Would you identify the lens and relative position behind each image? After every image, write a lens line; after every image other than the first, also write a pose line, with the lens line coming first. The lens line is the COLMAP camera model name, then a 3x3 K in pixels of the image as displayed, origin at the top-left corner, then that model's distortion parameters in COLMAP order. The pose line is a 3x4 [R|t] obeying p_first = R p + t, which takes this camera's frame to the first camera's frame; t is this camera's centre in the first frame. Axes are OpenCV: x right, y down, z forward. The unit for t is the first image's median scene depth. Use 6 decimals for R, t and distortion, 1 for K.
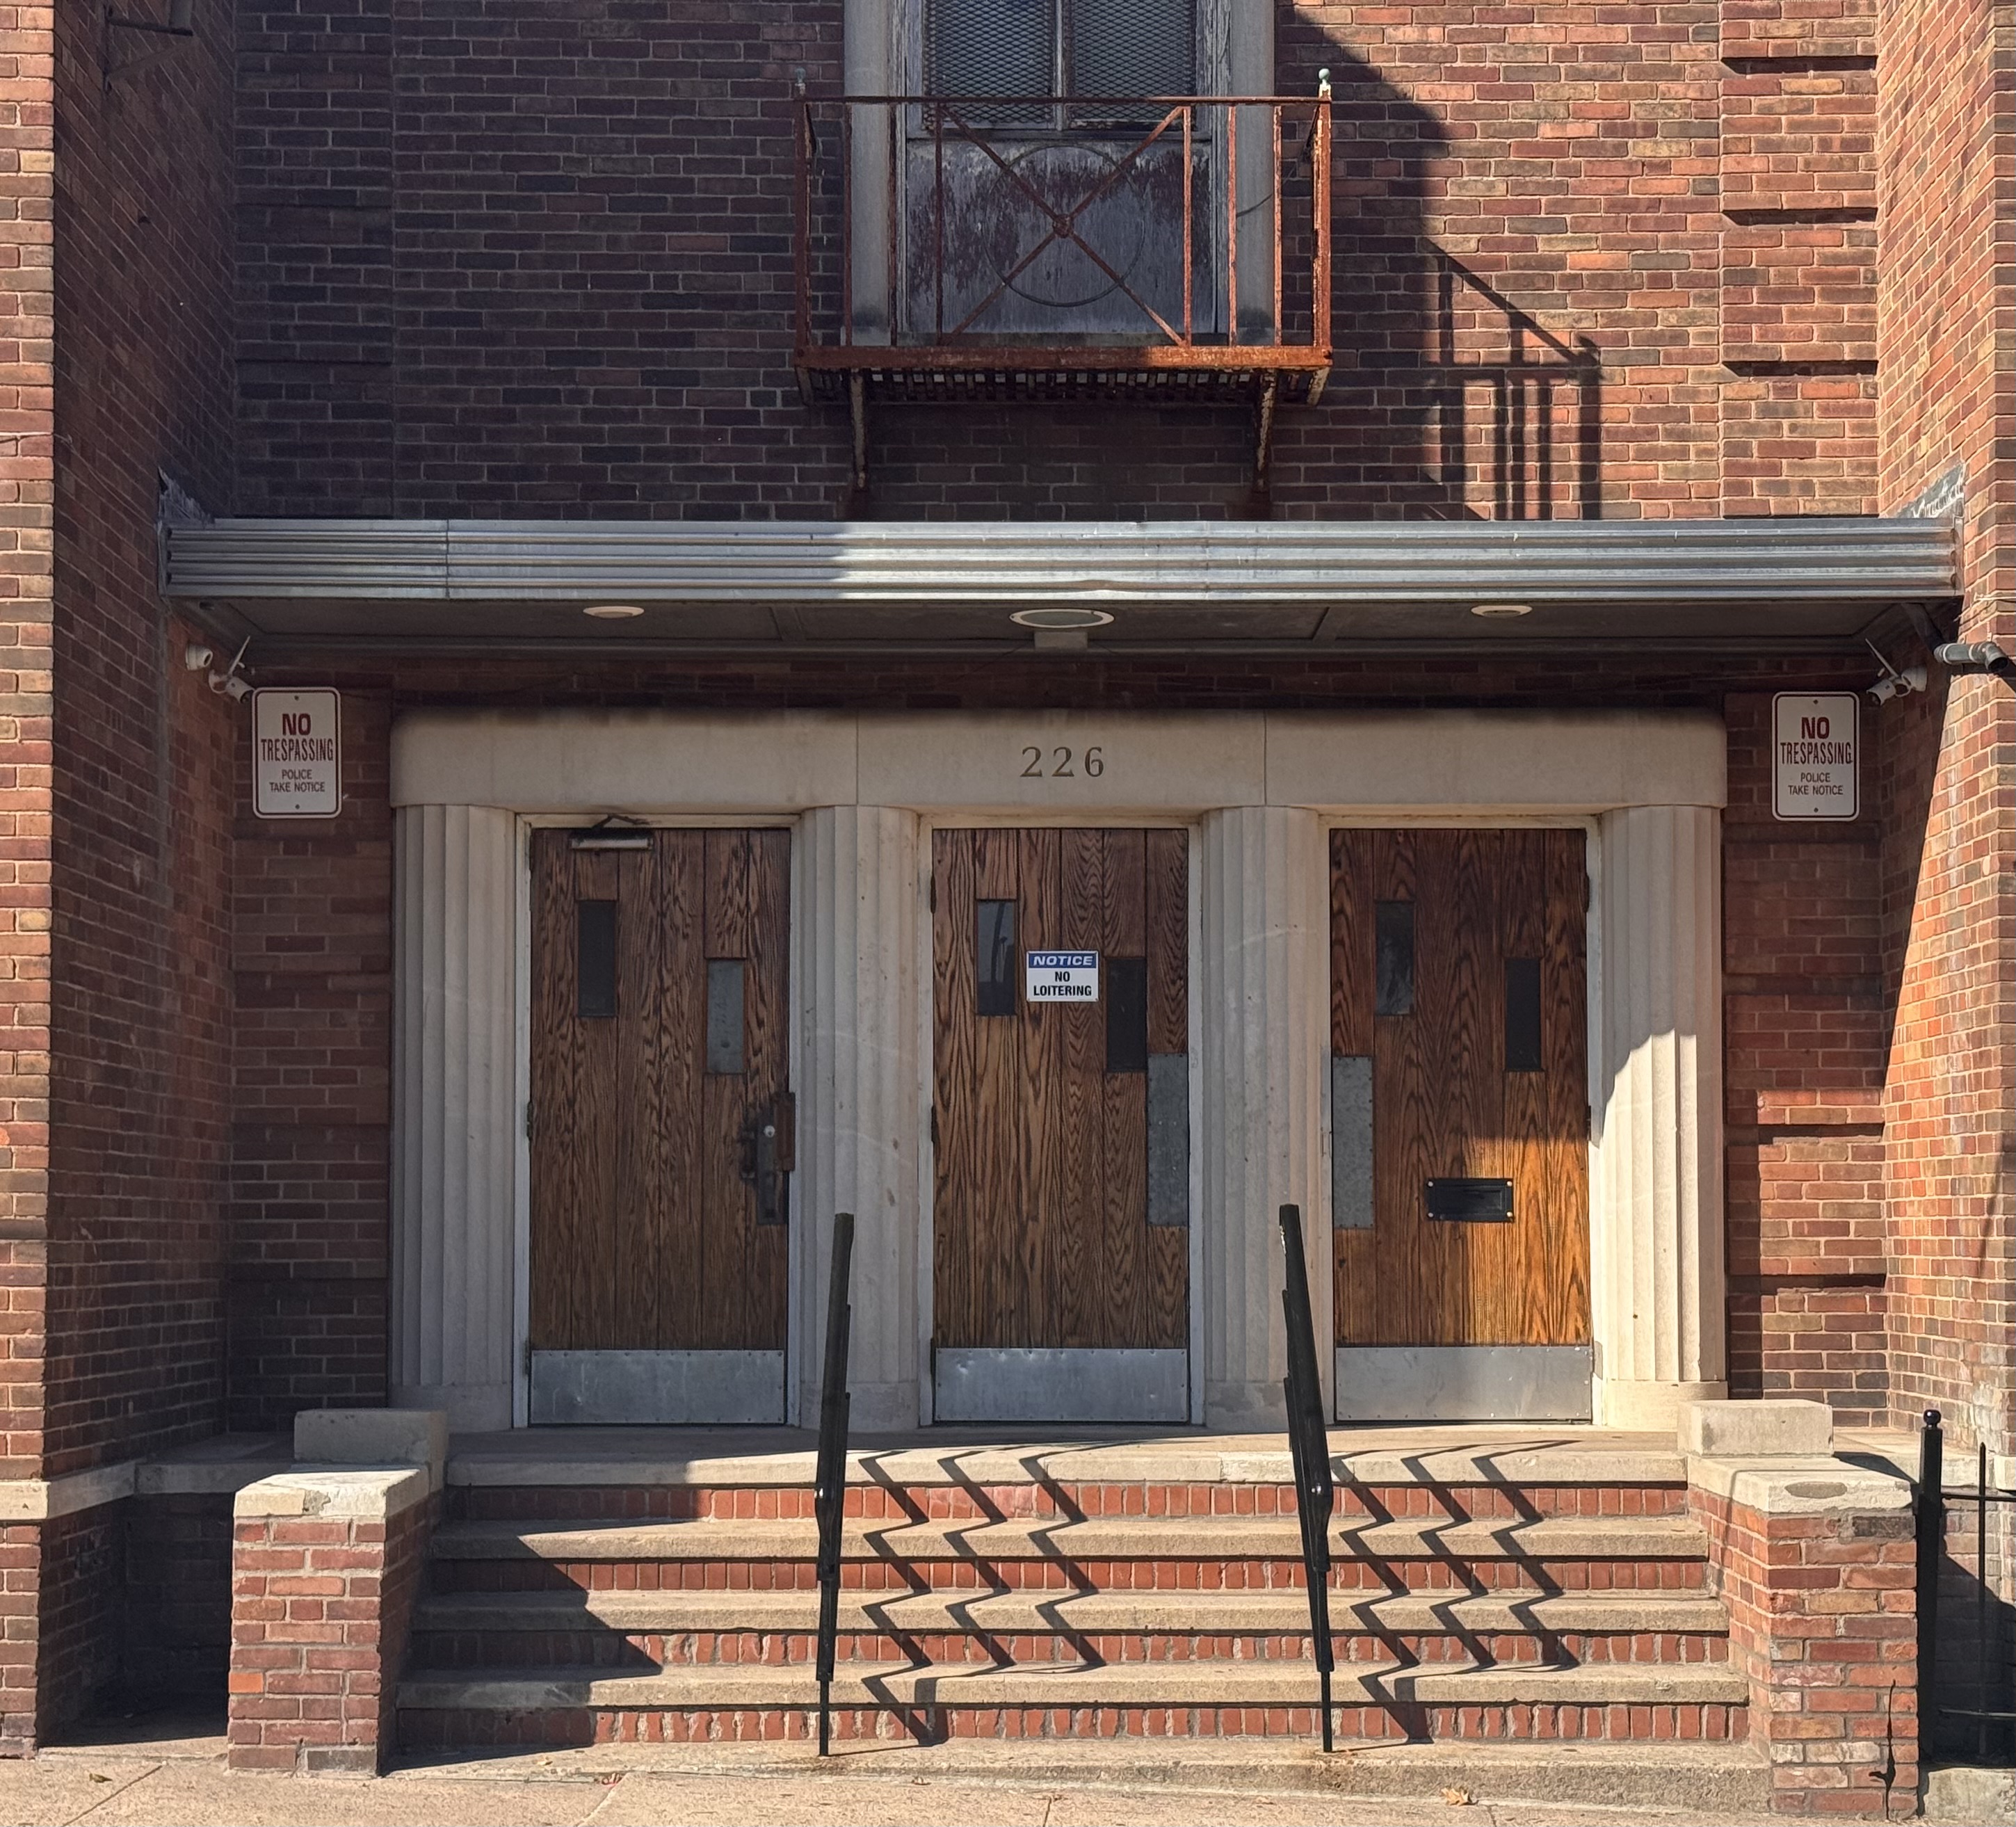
lens RADIAL K [[4012.6, 0, 1008.0], [0, 4012.6, 913.5], [0, 0, 1]] dist [-0.051601, -0.108983]
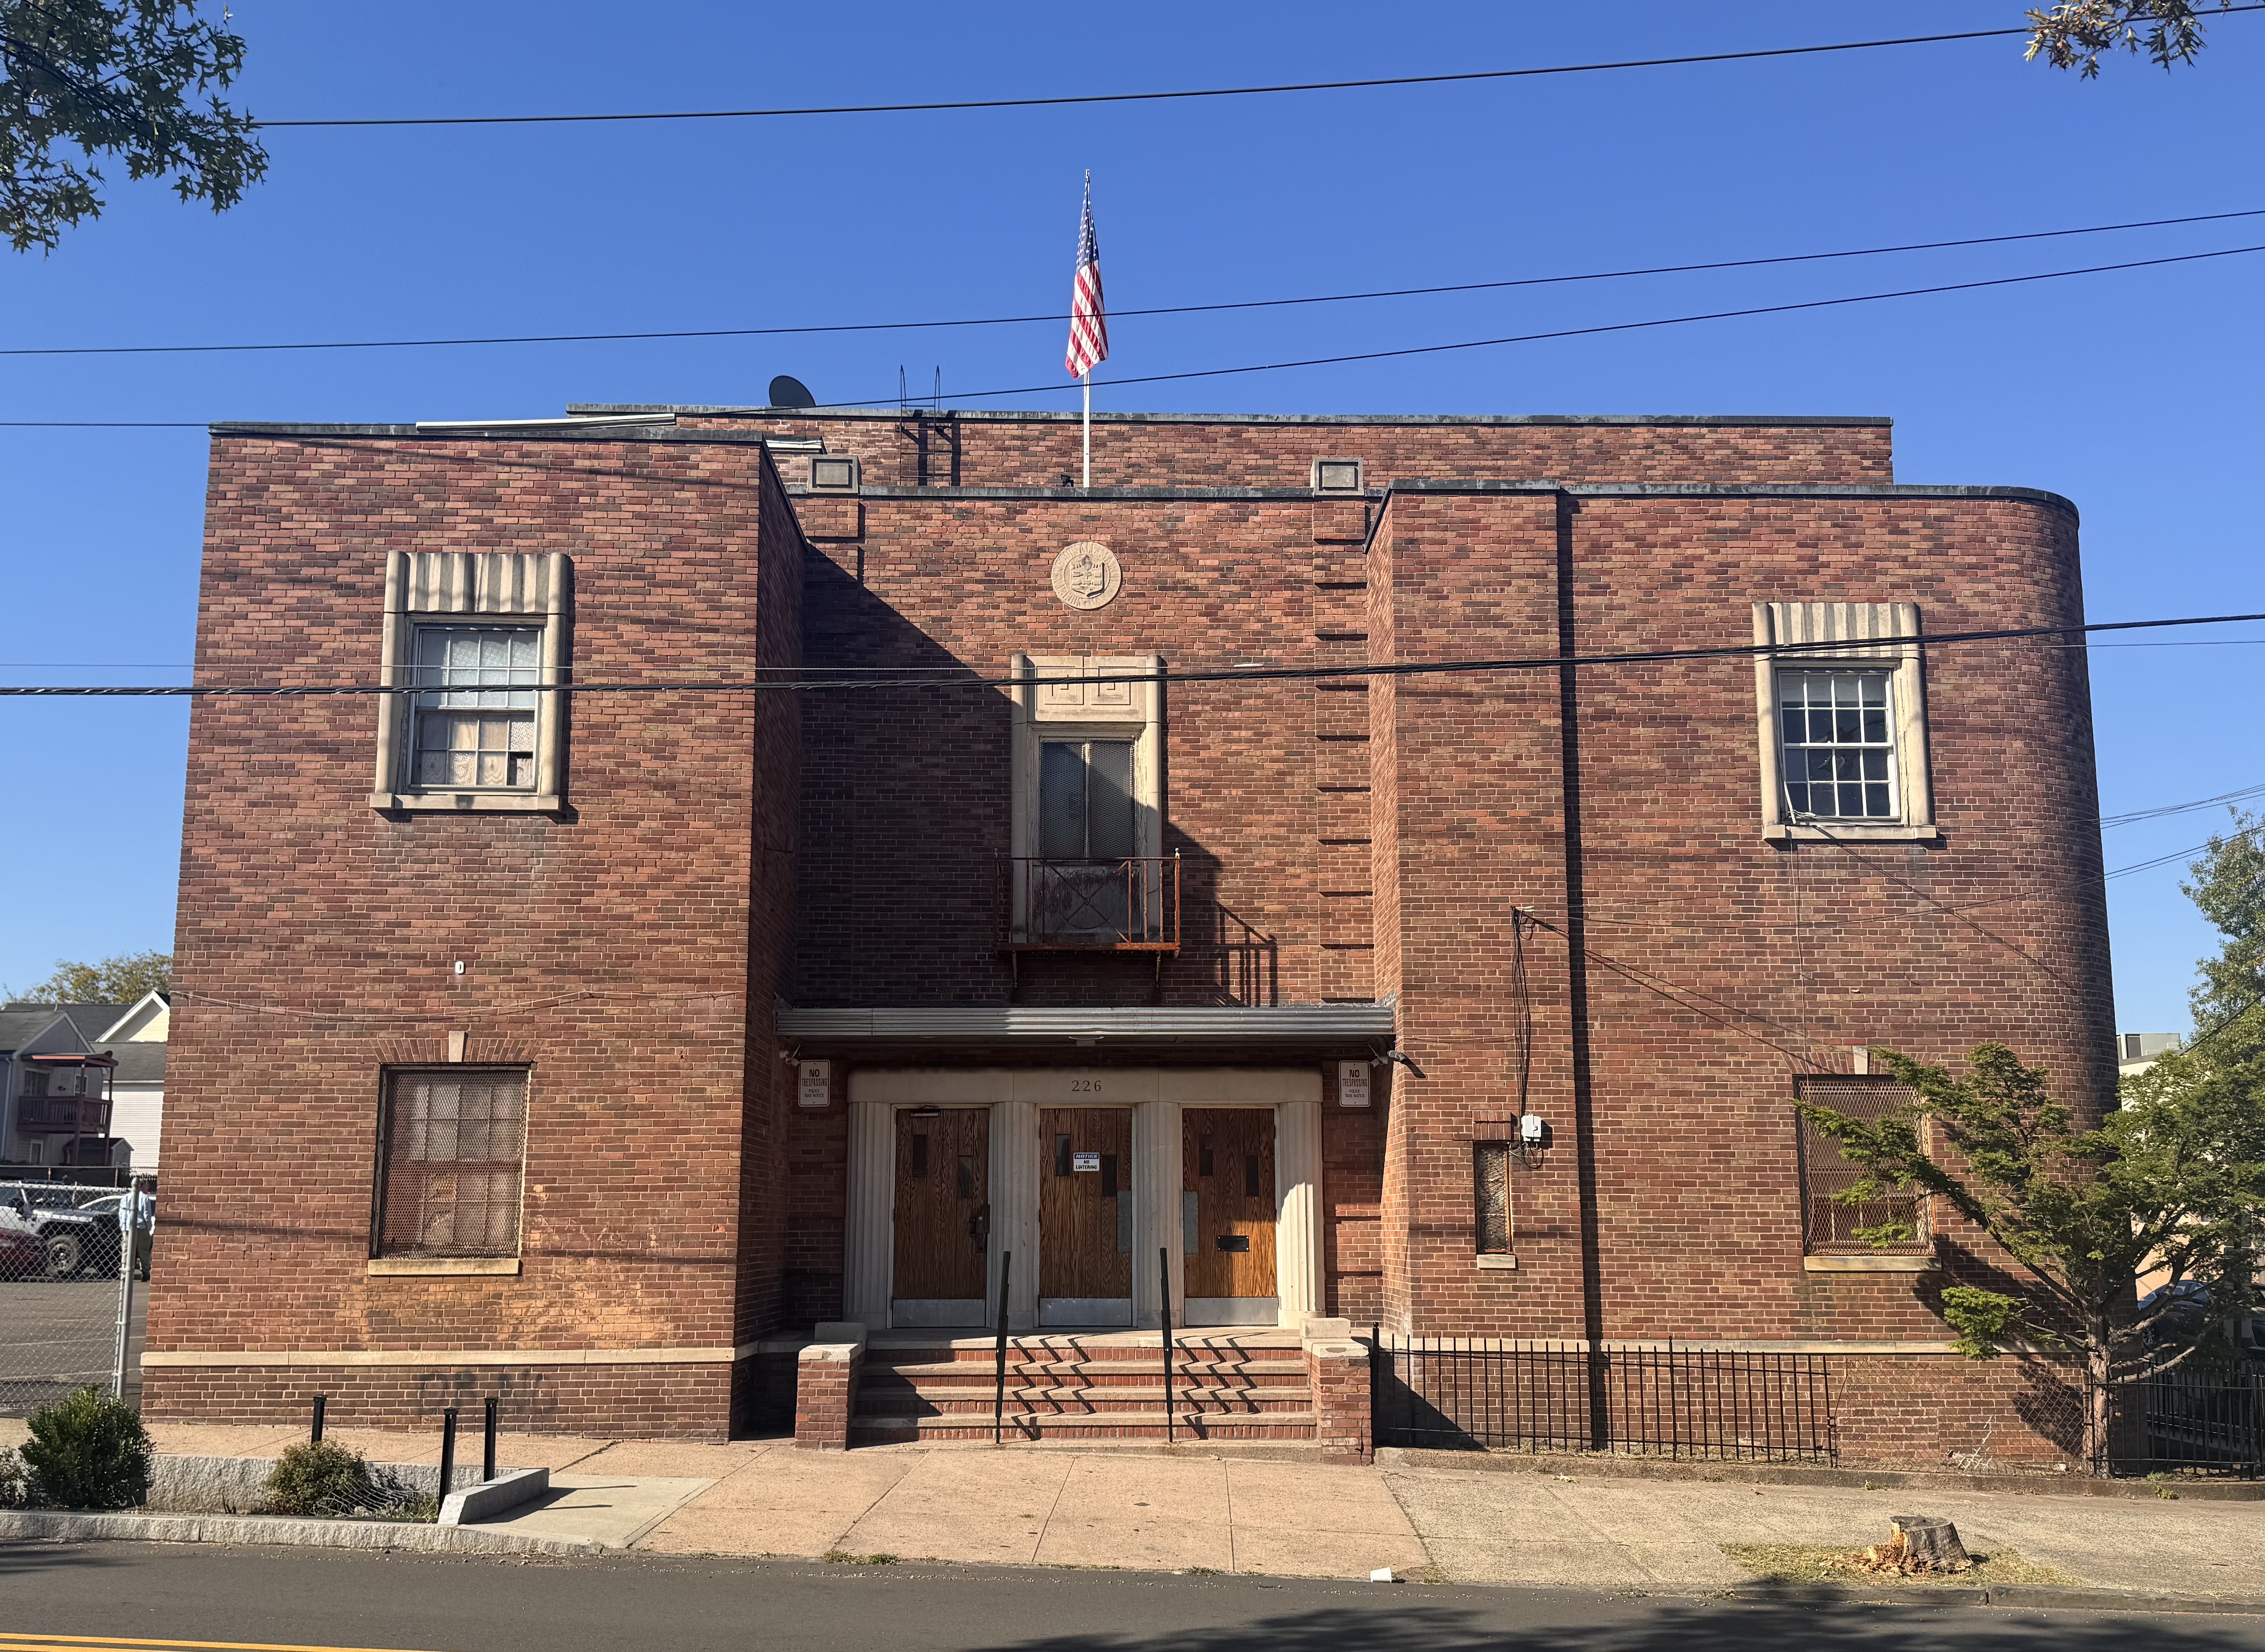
lens RADIAL K [[1921.1, 0, 1143.6], [0, 1921.1, 834.2], [0, 0, 1]] dist [-0.007518, -0.007693]
pose [[0.999591, 0.005657, 0.028035, 0.016532], [-0.002158, 0.992367, -0.123298, -0.051945], [-0.028518, 0.123187, 0.991974, -0.398639]]
